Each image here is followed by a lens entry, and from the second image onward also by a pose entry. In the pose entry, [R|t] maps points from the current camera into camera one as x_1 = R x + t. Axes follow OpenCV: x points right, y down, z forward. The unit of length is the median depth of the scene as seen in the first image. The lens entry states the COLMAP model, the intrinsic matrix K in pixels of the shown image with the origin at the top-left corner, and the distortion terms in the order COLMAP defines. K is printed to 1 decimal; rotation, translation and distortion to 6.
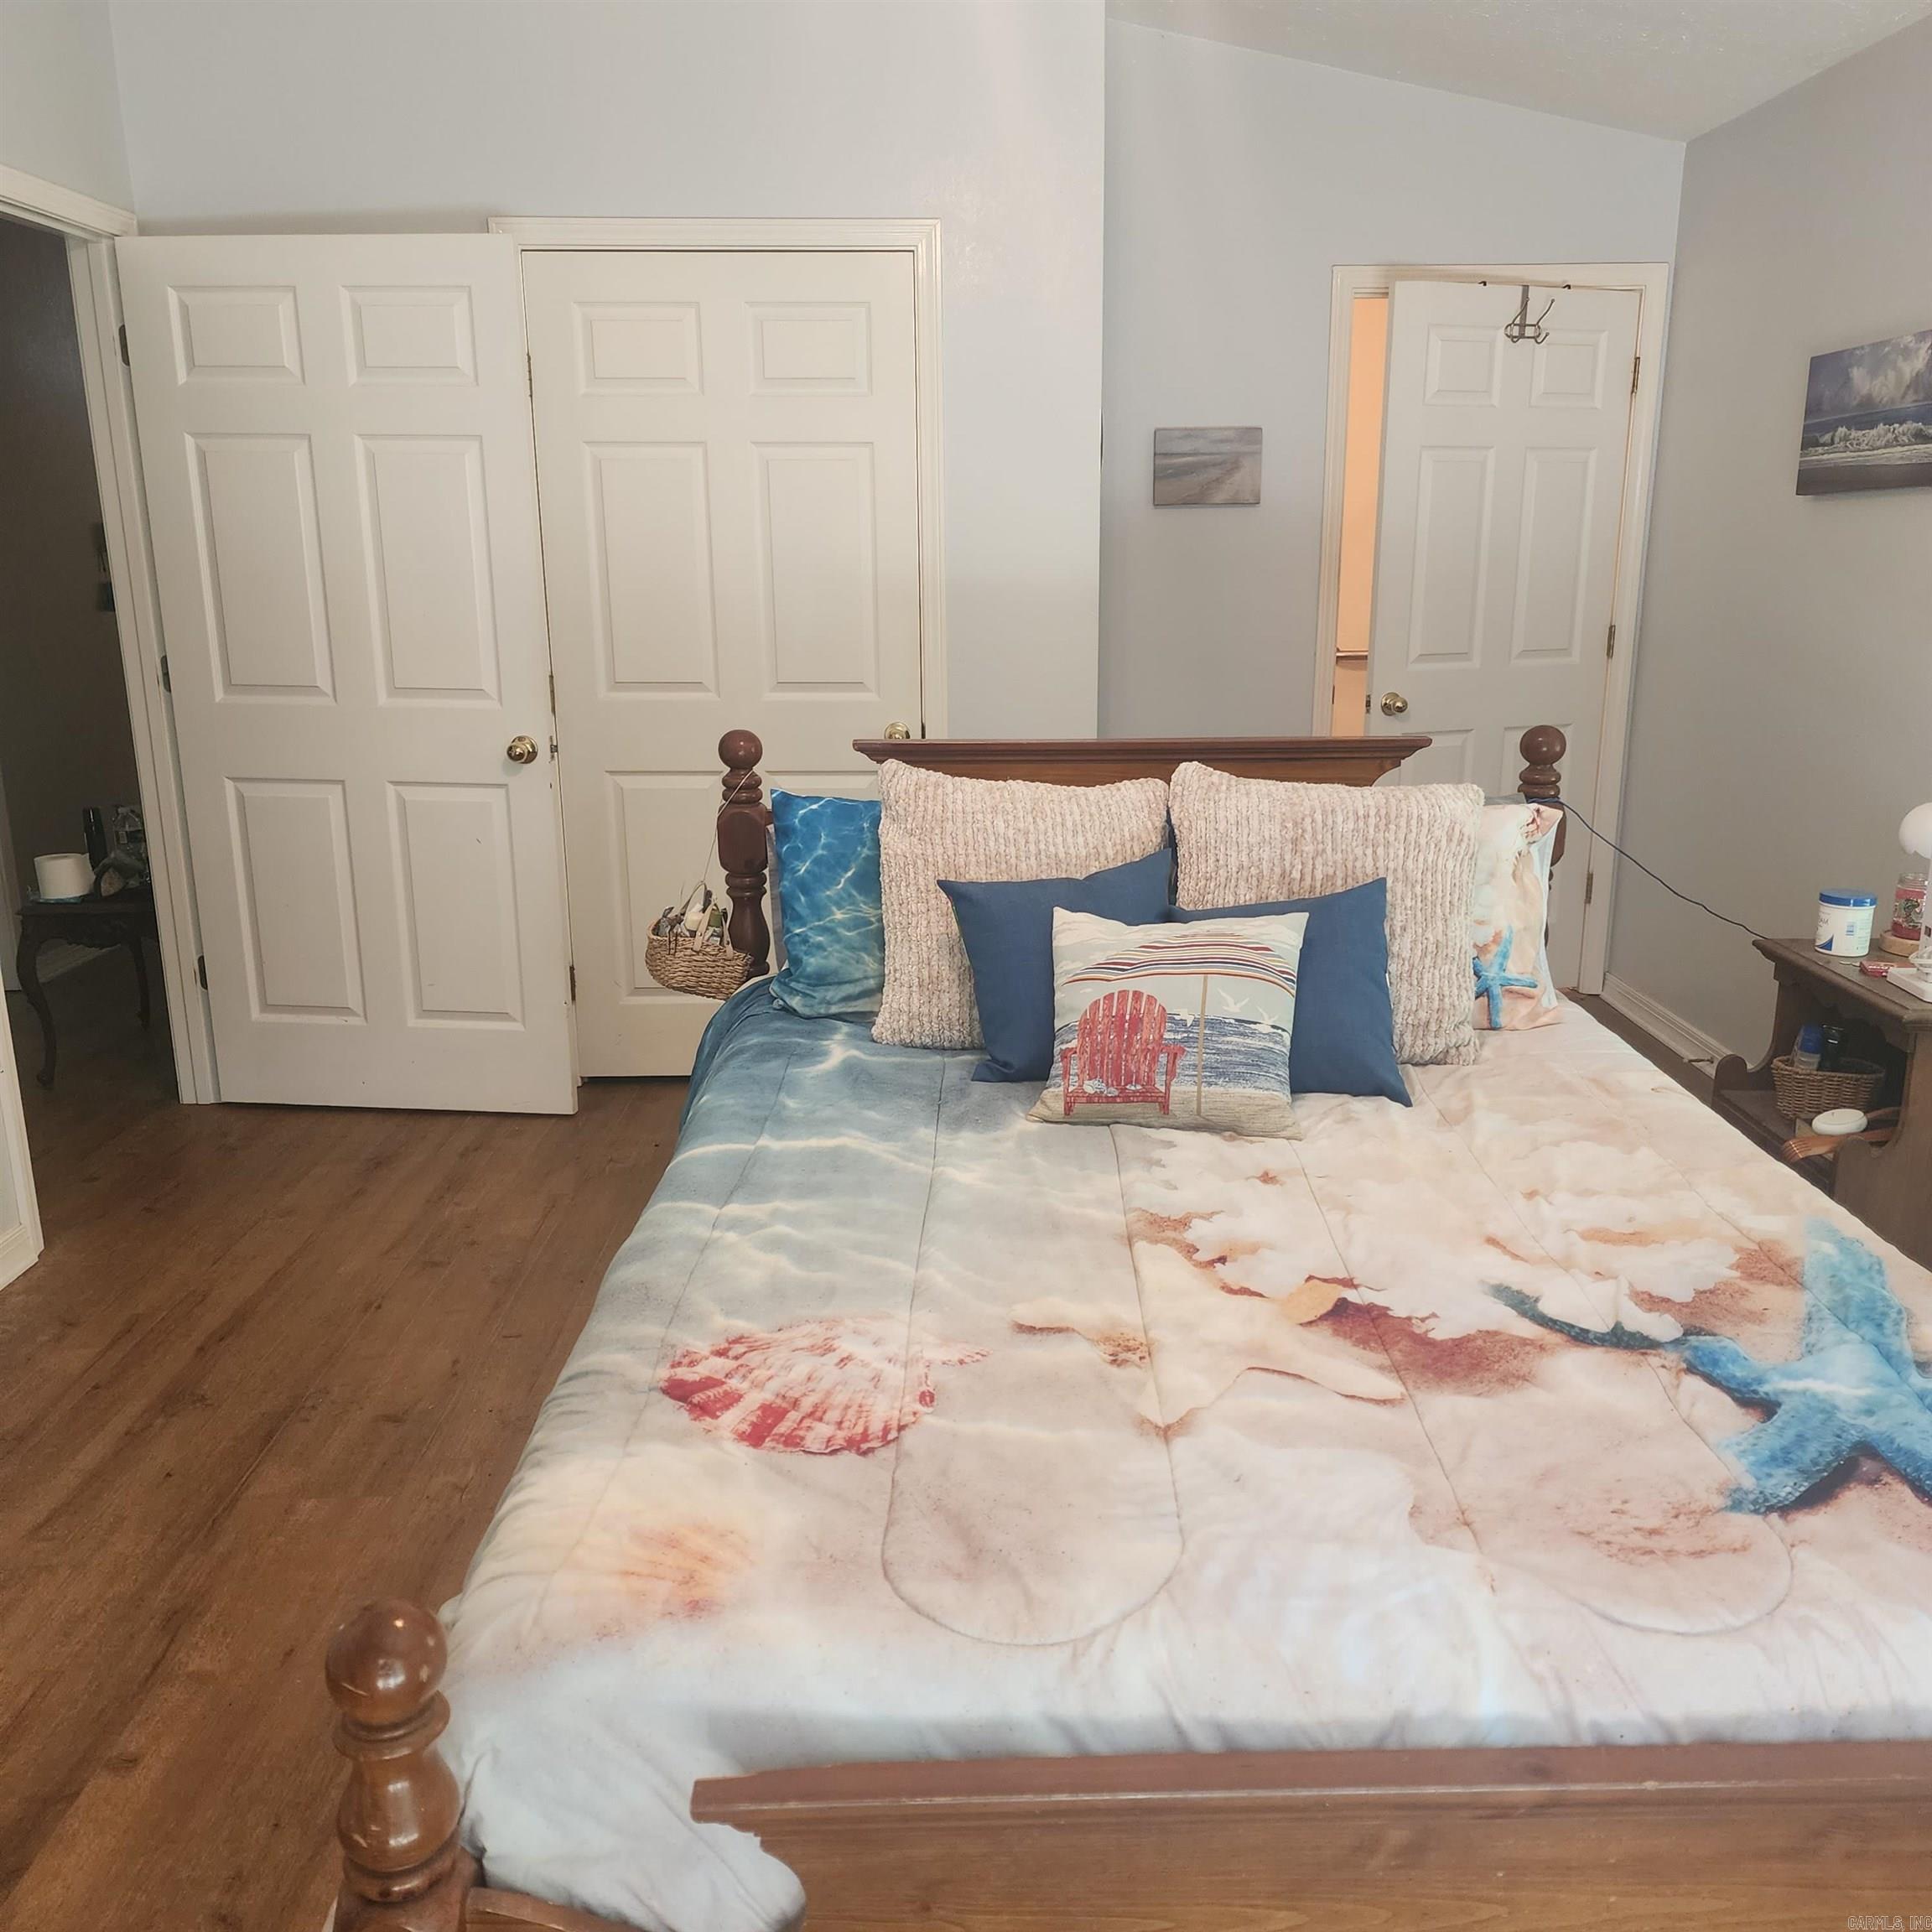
lens RADIAL K [[1720.2, 0, 972.1], [0, 1720.2, 966.5], [0, 0, 1]] dist [0.110617, -0.137138]
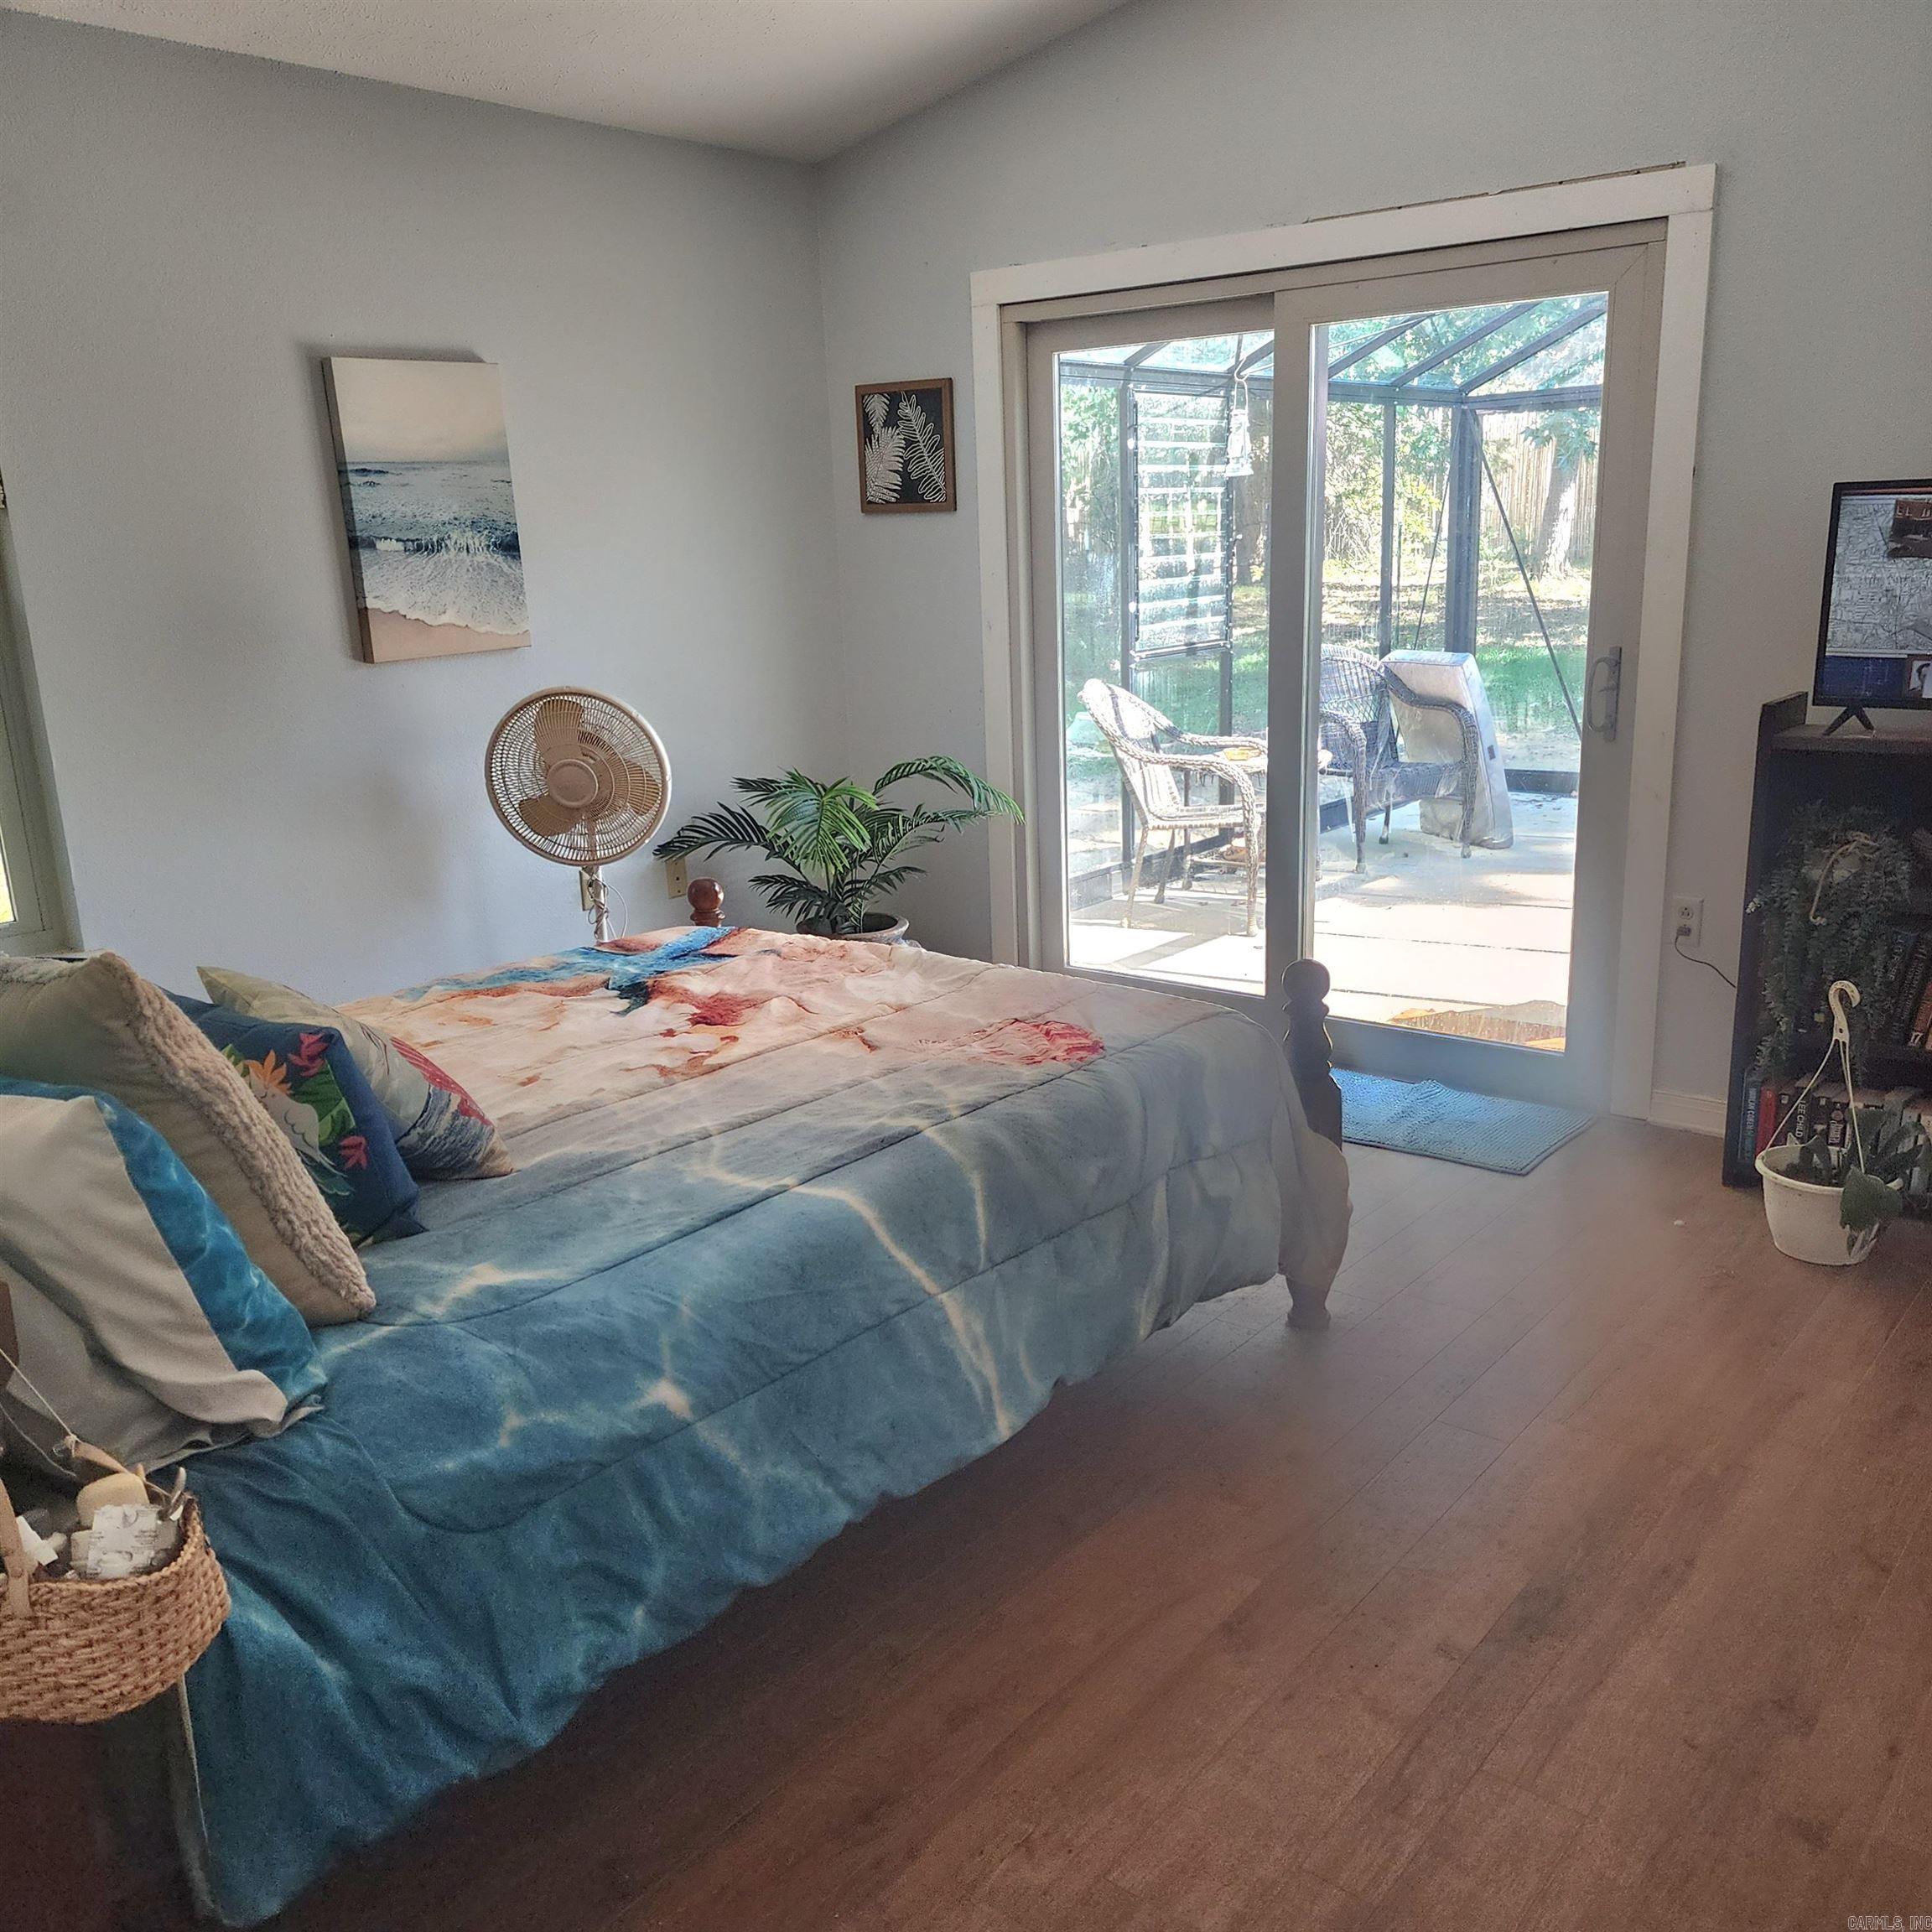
lens RADIAL K [[1720.2, 0, 967.4], [0, 1720.2, 968.1], [0, 0, 1]] dist [0.110617, -0.137138]
pose [[-0.772226, -0.129702, 0.621968, -0.906012], [0.188230, 0.888288, 0.418943, -0.446423], [-0.606825, 0.440592, -0.661545, 1.777276]]
